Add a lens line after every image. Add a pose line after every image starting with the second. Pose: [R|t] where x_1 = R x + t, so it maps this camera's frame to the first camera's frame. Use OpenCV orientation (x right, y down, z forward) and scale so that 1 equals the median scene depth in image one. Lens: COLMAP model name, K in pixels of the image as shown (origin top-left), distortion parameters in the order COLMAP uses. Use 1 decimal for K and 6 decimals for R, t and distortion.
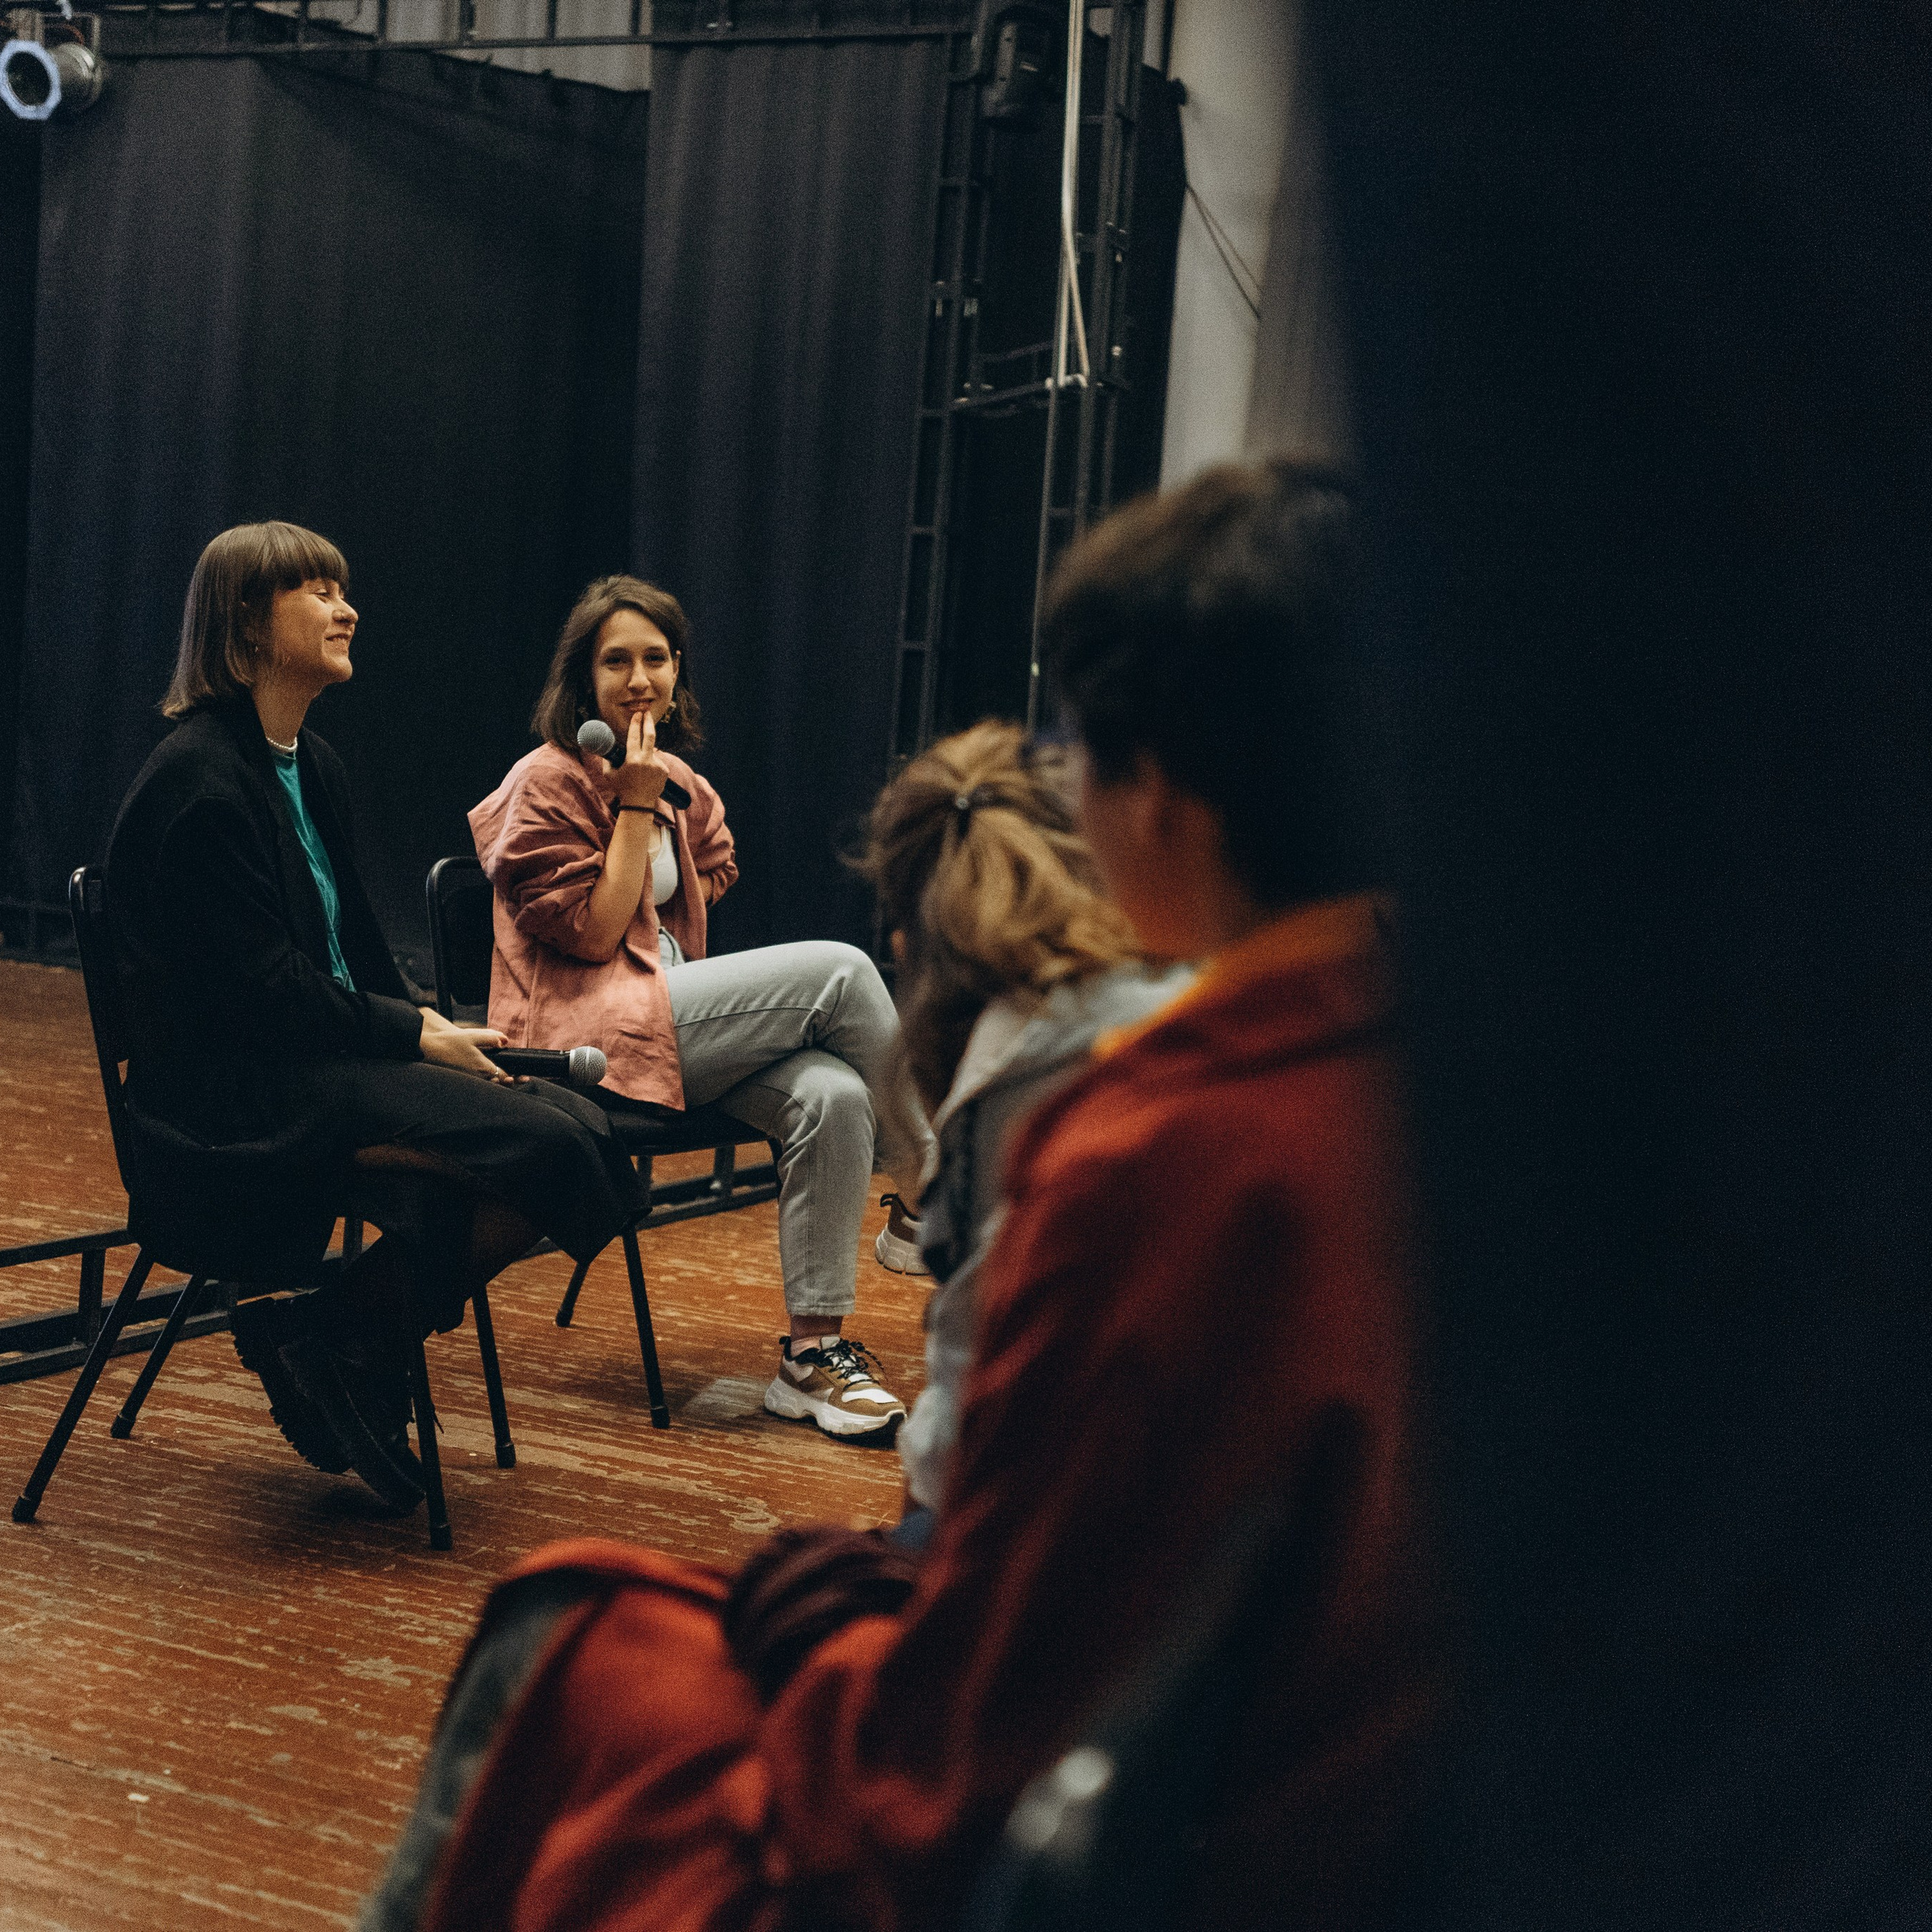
lens RADIAL K [[2798.7, 0, 859.1], [0, 2798.7, 965.2], [0, 0, 1]] dist [0.033194, -0.021794]
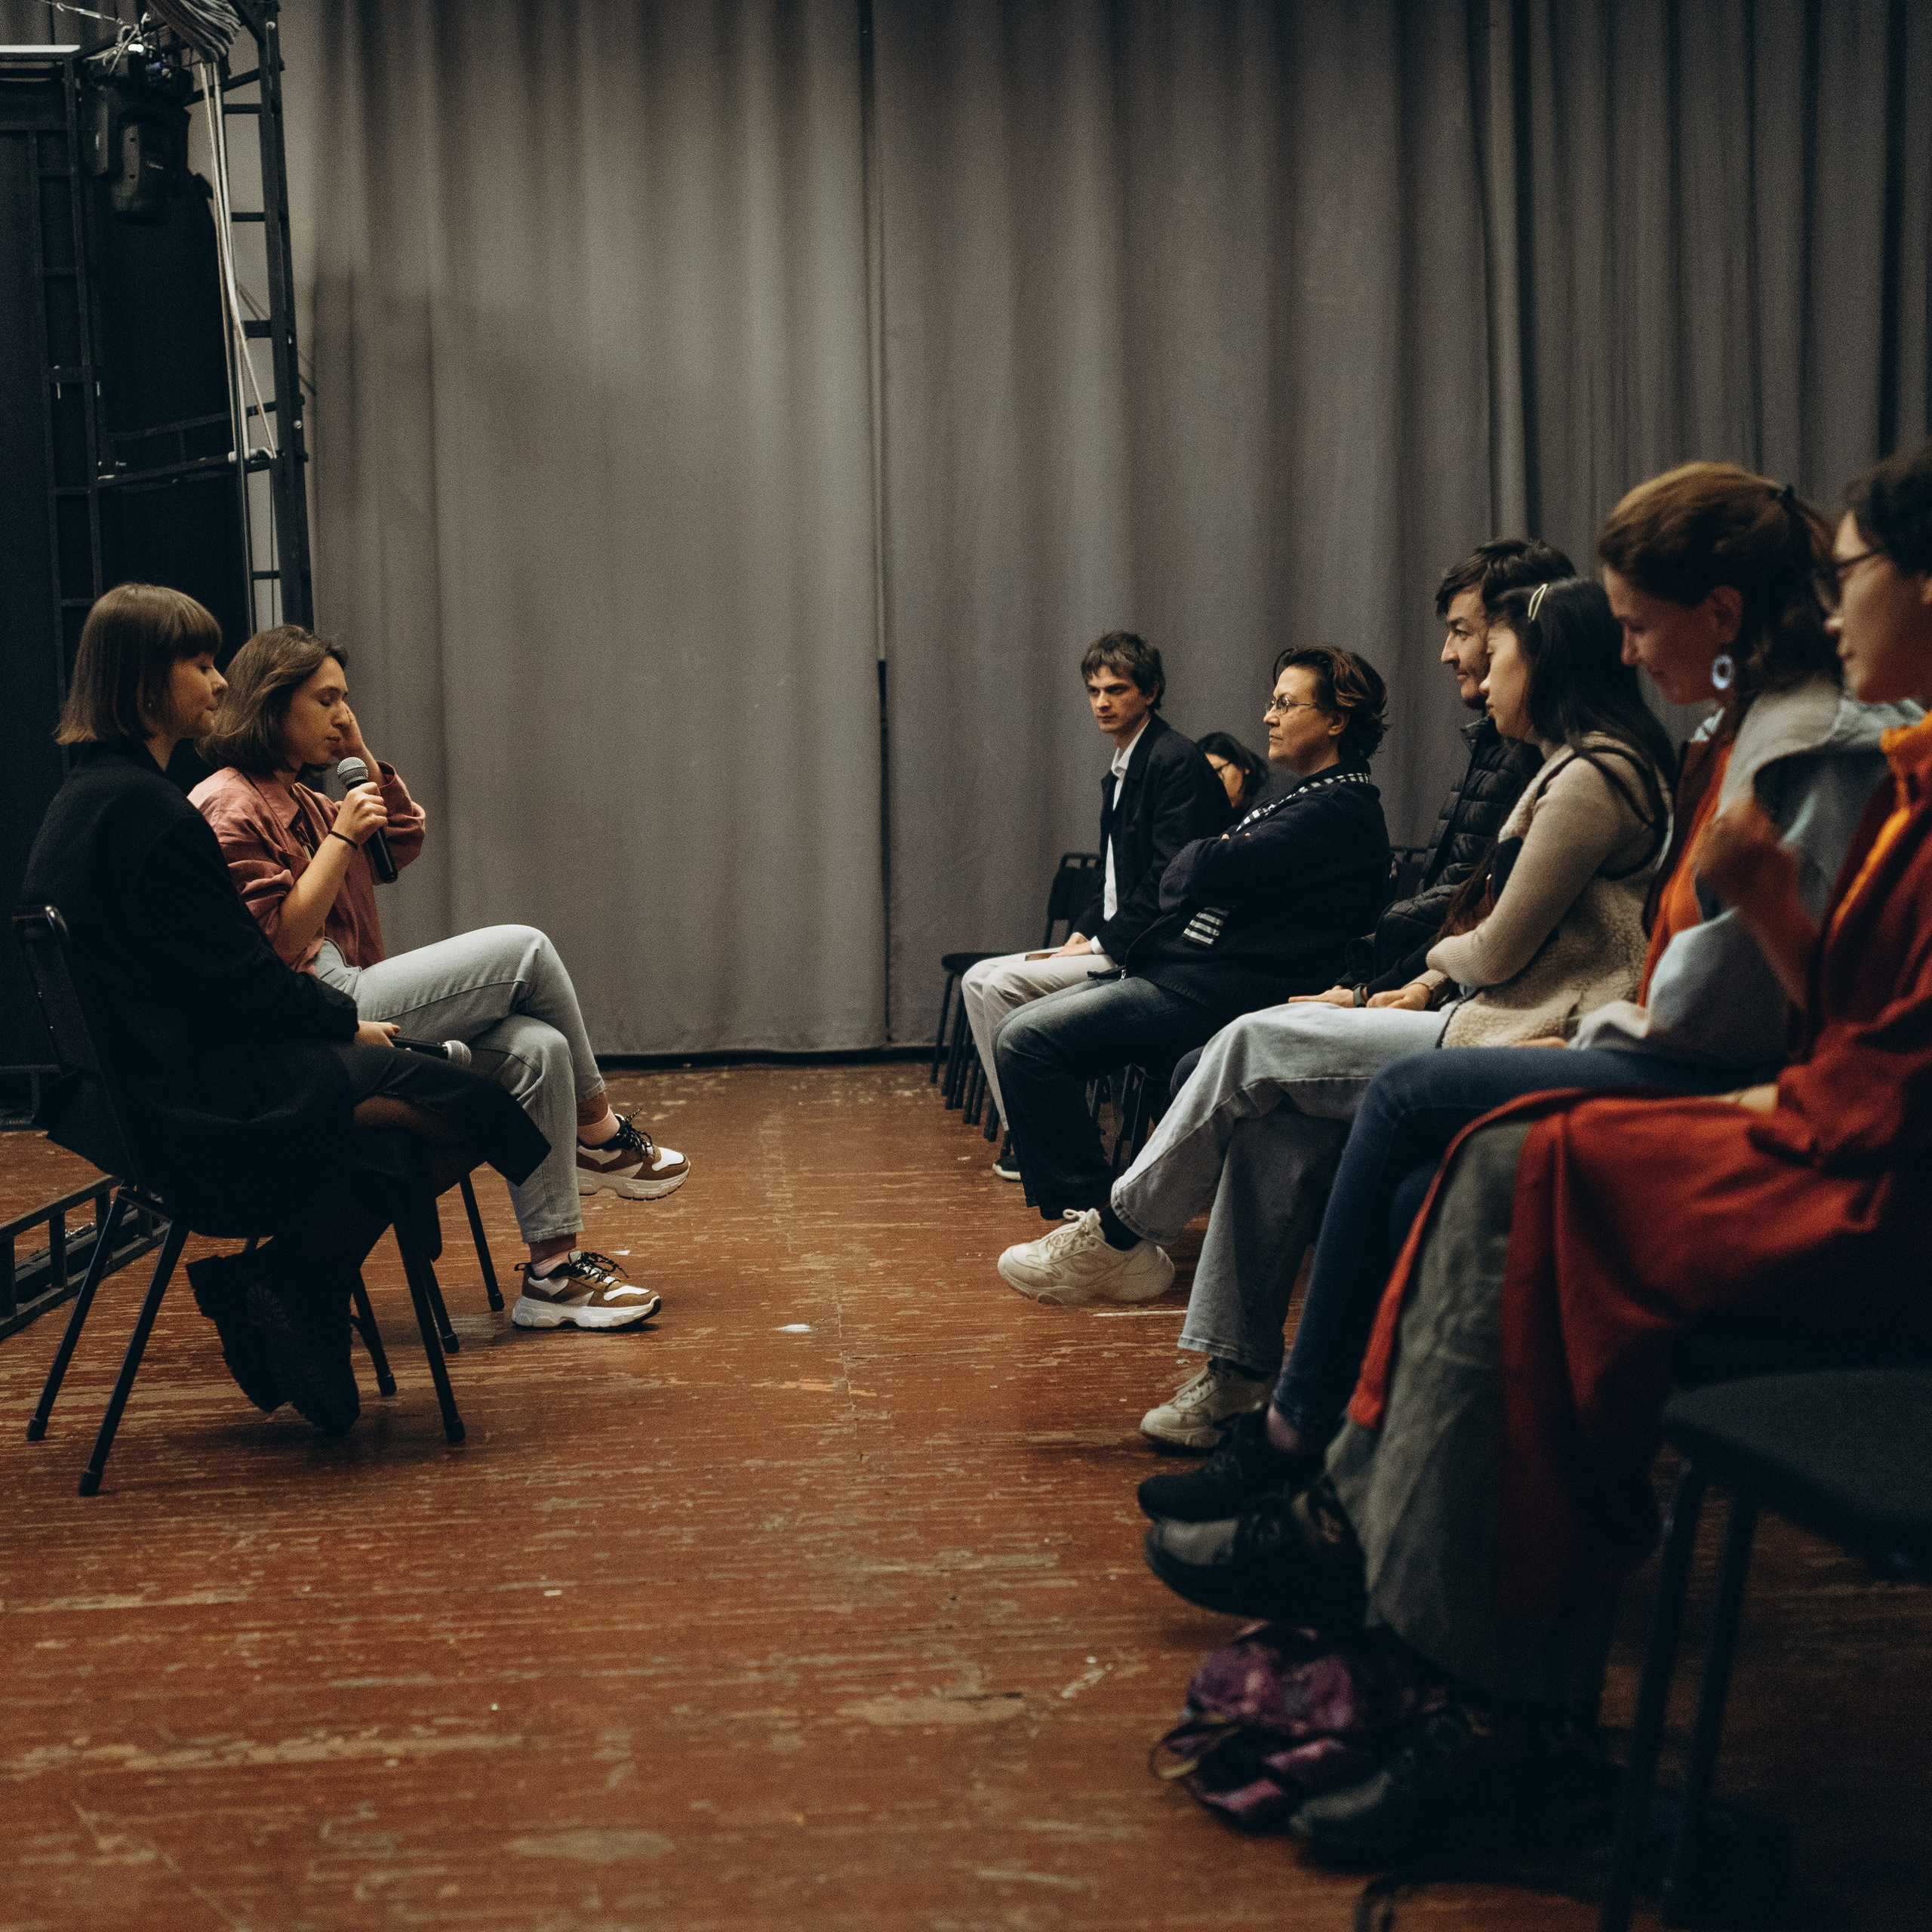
lens RADIAL K [[2798.7, 0, 859.1], [0, 2798.7, 965.2], [0, 0, 1]] dist [0.033194, -0.021794]
pose [[0.881455, -0.122600, 0.456077, -0.389952], [0.133230, 0.991045, 0.008915, 0.016034], [-0.453086, 0.052905, 0.889896, -0.105619]]
